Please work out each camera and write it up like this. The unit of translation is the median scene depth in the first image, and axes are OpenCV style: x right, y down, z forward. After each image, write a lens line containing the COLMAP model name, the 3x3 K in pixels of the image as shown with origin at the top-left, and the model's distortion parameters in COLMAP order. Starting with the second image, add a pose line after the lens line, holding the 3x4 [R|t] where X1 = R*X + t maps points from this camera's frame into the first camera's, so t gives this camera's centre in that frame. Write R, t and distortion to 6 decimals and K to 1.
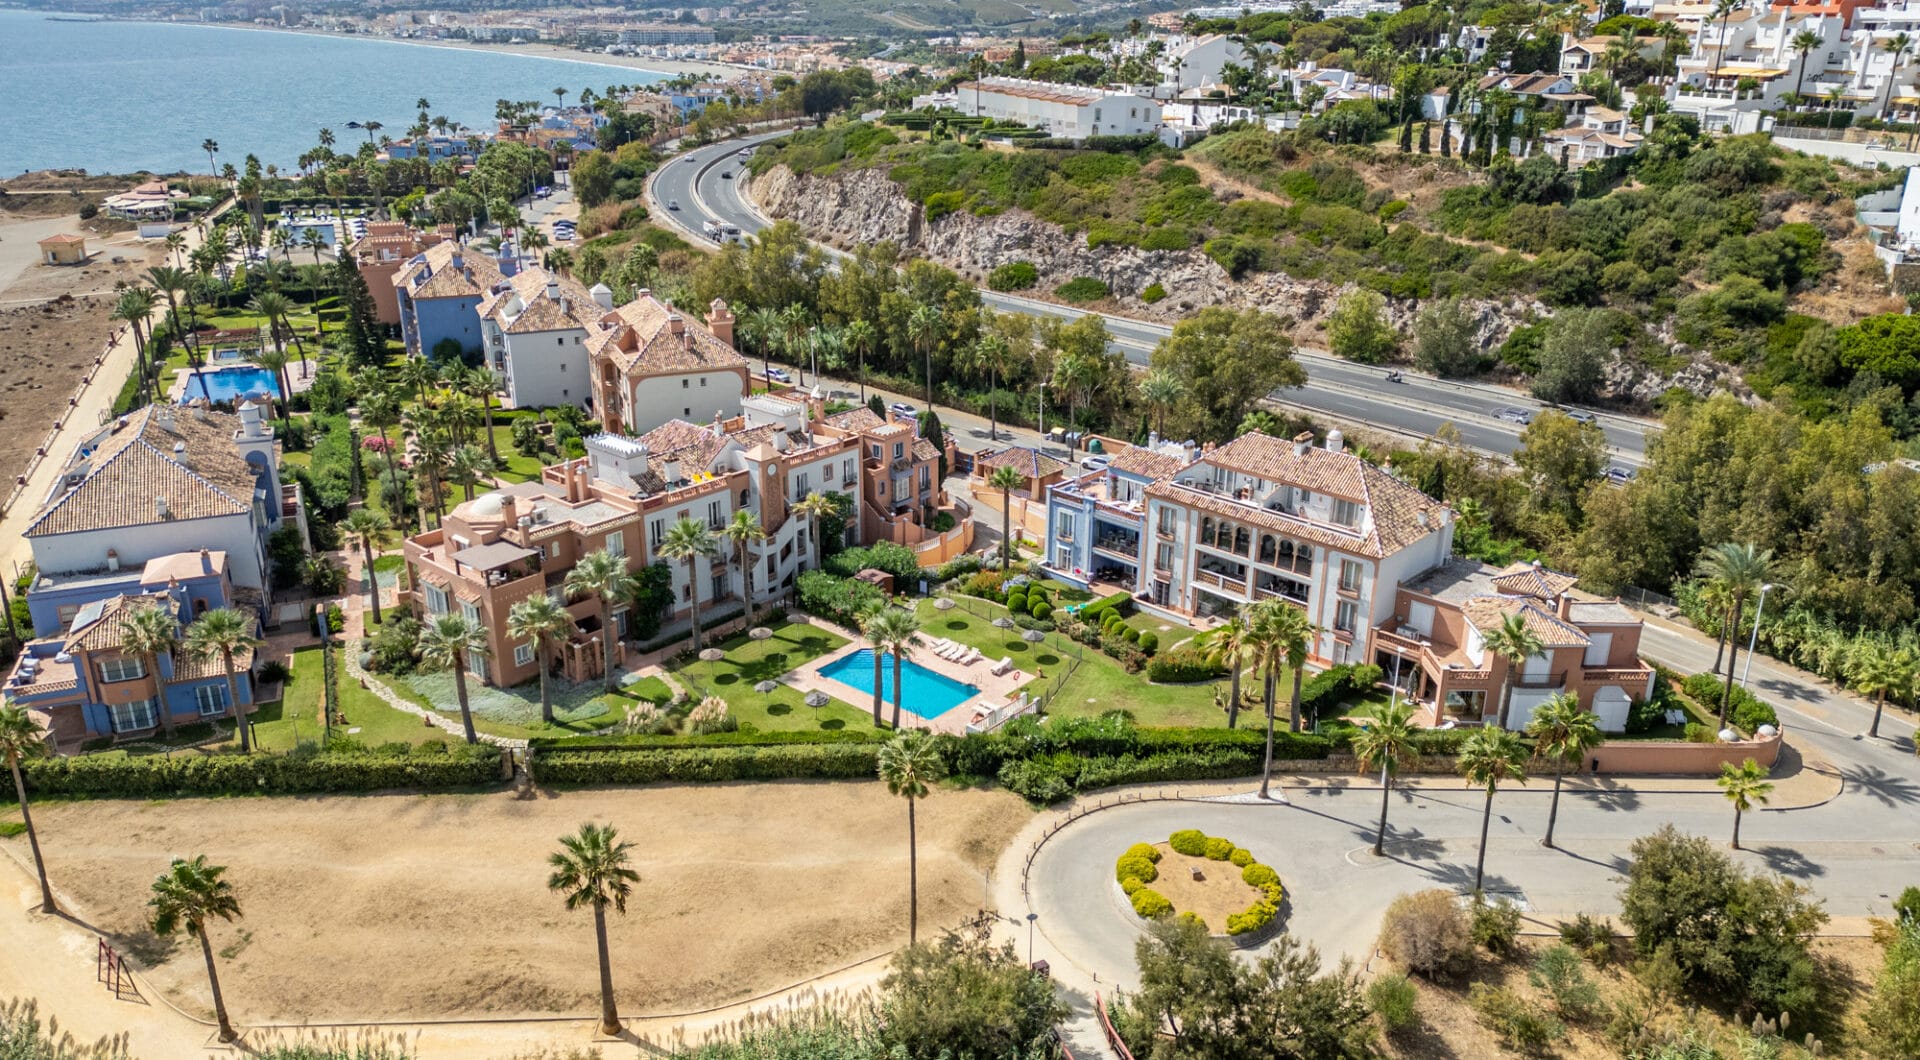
lens RADIAL K [[1334.7, 0, 960.0], [0, 1334.7, 530.0], [0, 0, 1]] dist [0.079926, -0.086463]
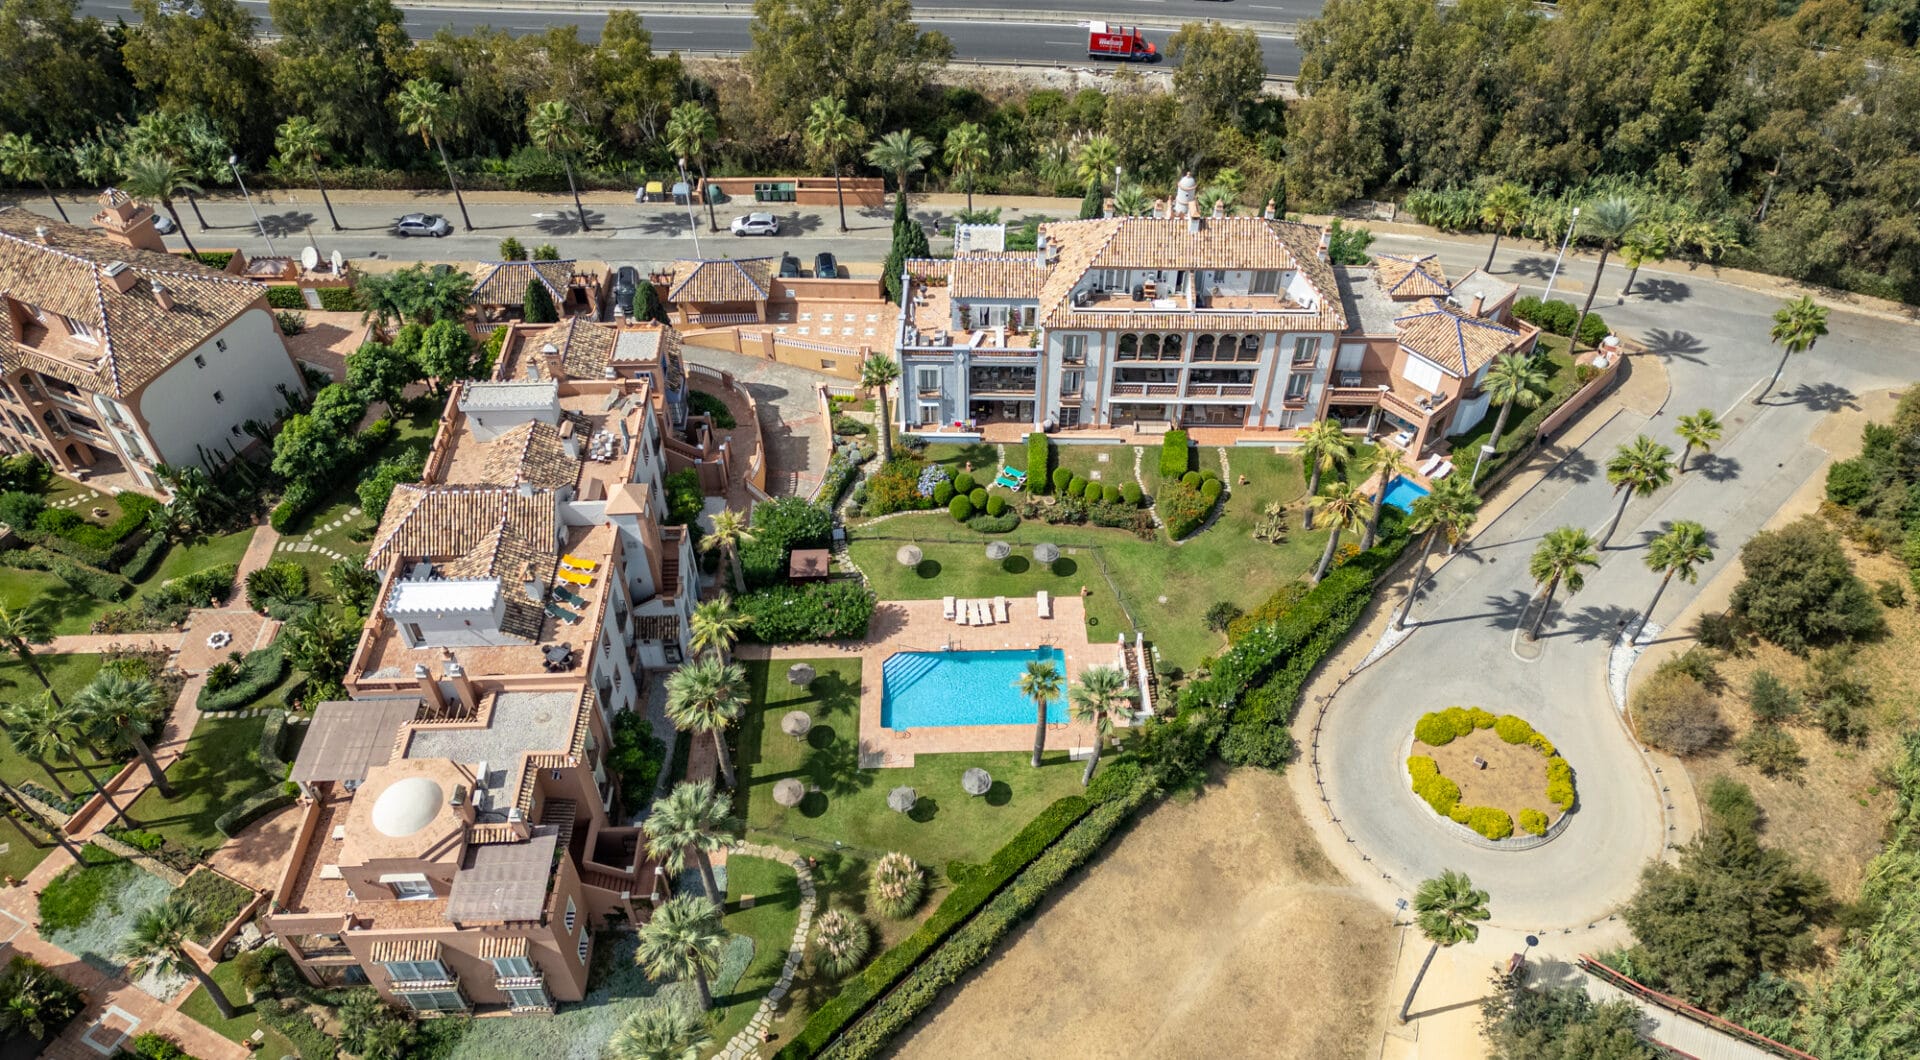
lens RADIAL K [[1334.7, 0, 960.0], [0, 1334.7, 530.0], [0, 0, 1]] dist [0.079926, -0.086463]
pose [[0.743836, -0.492089, 0.452279, -0.355433], [0.251946, 0.833223, 0.492203, -0.358134], [-0.619056, -0.252168, 0.743761, 0.365314]]
